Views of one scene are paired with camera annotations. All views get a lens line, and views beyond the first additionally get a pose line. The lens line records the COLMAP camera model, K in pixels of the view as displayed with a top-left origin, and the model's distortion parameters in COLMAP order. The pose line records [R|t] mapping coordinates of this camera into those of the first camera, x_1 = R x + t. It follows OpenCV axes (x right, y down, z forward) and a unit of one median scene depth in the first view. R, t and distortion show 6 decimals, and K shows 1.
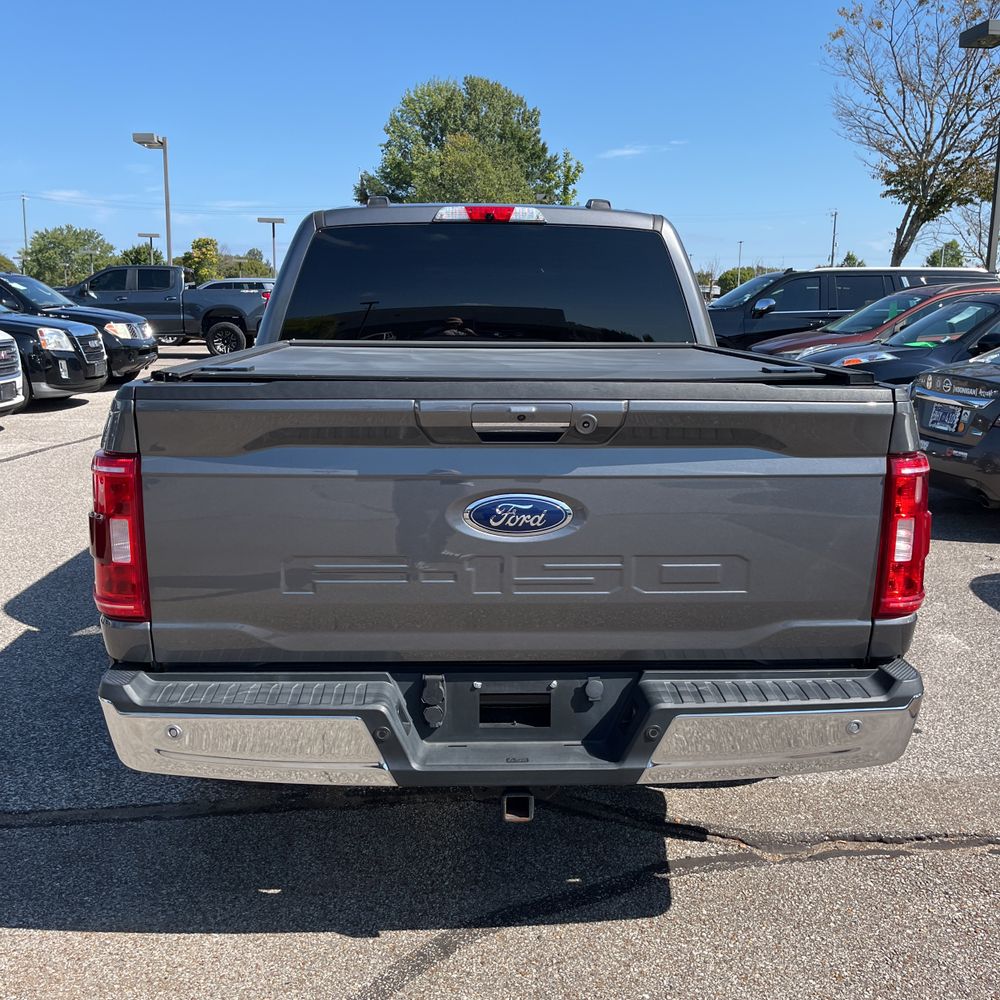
lens RADIAL K [[1016.5, 0, 493.8], [0, 1016.5, 503.2], [0, 0, 1]] dist [0.021228, 0.000000]
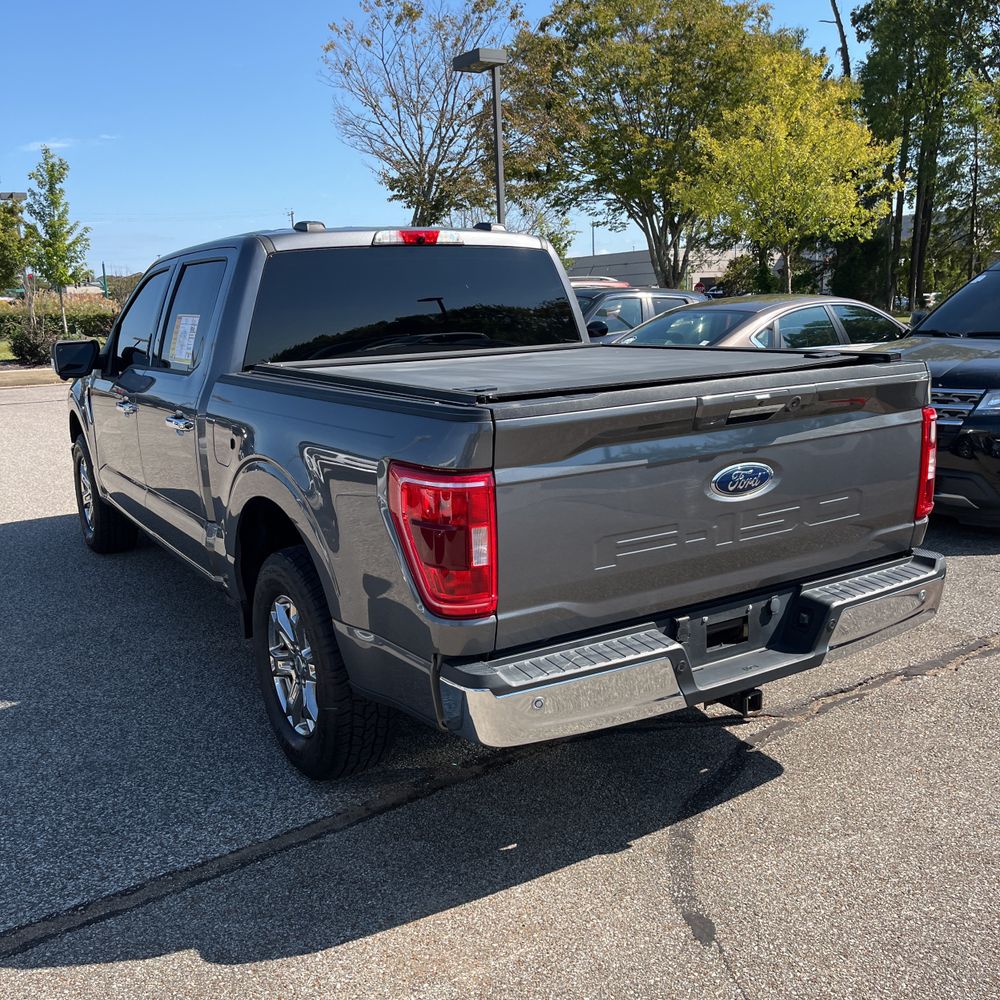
lens RADIAL K [[1016.5, 0, 501.1], [0, 1016.5, 505.0], [0, 0, 1]] dist [0.021228, 0.000000]
pose [[0.868262, -0.138244, 0.476456, -0.490109], [0.136870, 0.989868, 0.037788, -0.026756], [-0.476853, 0.032403, 0.878386, 0.000518]]
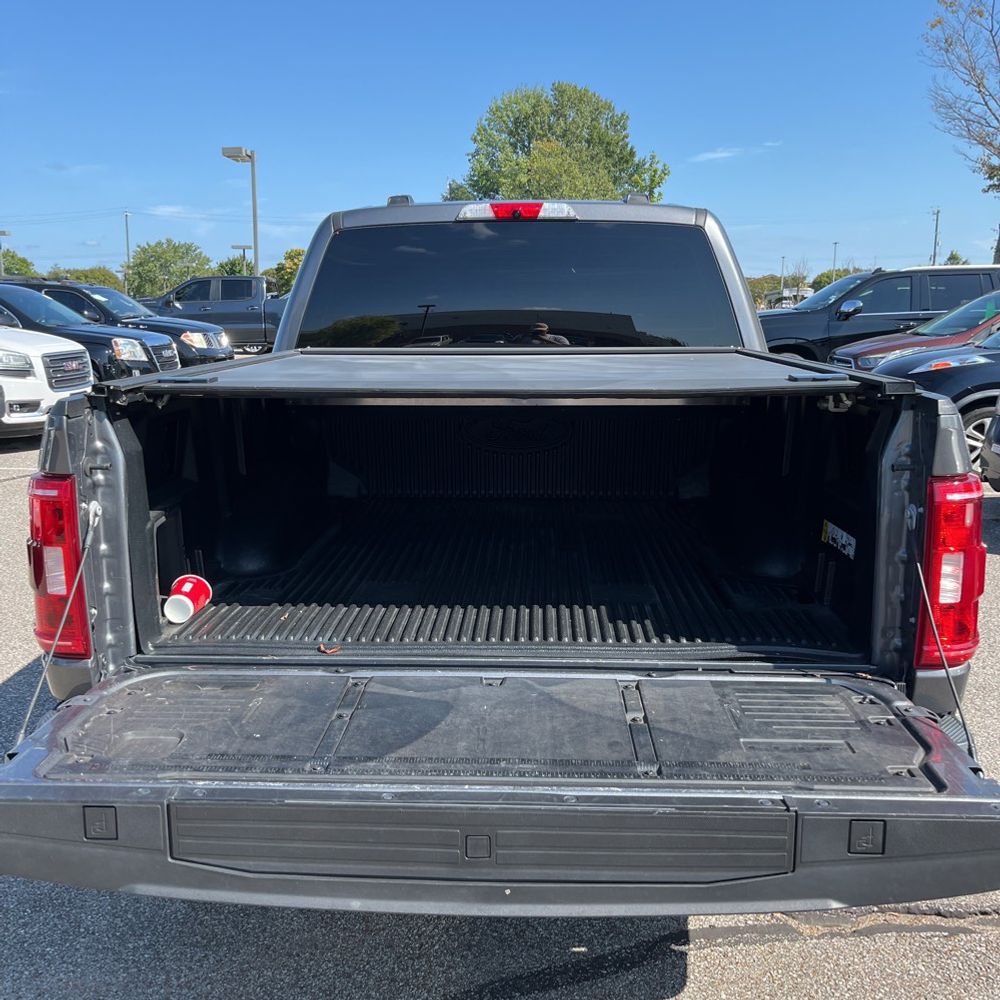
lens RADIAL K [[1016.5, 0, 491.9], [0, 1016.5, 503.1], [0, 0, 1]] dist [0.021228, 0.000000]
pose [[0.996143, 0.004908, -0.087609, 0.055478], [-0.005458, 0.999967, -0.006045, -0.010803], [0.087577, 0.006499, 0.996137, 0.070208]]
